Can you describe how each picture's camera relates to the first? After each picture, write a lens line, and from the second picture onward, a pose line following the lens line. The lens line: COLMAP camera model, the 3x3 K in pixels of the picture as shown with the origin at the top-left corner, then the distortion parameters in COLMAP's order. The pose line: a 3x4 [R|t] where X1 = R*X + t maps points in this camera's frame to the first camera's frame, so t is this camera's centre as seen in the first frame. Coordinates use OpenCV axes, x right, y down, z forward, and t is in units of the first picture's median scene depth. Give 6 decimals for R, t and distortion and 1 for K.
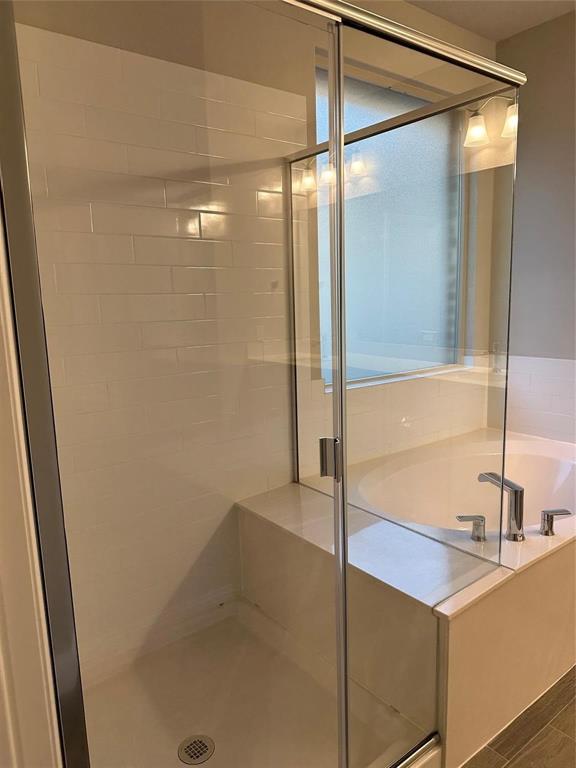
lens RADIAL K [[550.0, 0, 288.0], [0, 550.0, 384.0], [0, 0, 1]] dist [0.001012, -0.001812]
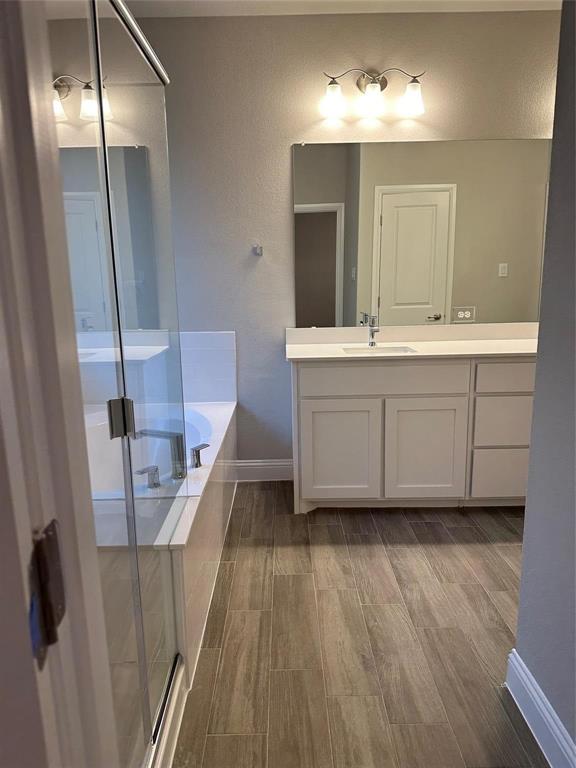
lens RADIAL K [[550.0, 0, 288.0], [0, 550.0, 384.0], [0, 0, 1]] dist [0.001012, -0.001812]
pose [[0.602739, -0.146496, 0.784376, -0.337382], [0.133024, 0.987694, 0.082249, 0.021194], [-0.786772, 0.054766, 0.614809, 0.088934]]
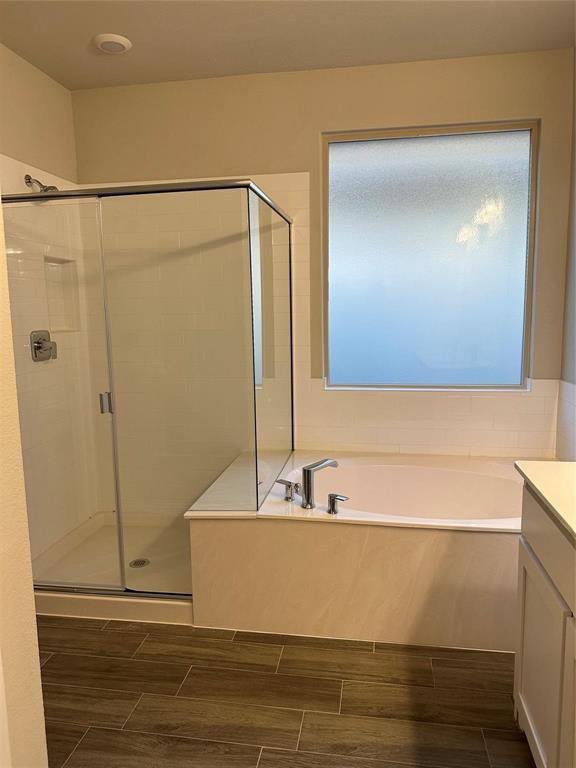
lens RADIAL K [[550.0, 0, 288.0], [0, 550.0, 384.0], [0, 0, 1]] dist [0.001012, -0.001812]
pose [[0.680685, 0.119132, -0.722824, 1.283220], [-0.129214, 0.990743, 0.041607, -0.052594], [0.721090, 0.065078, 0.689778, 0.061724]]
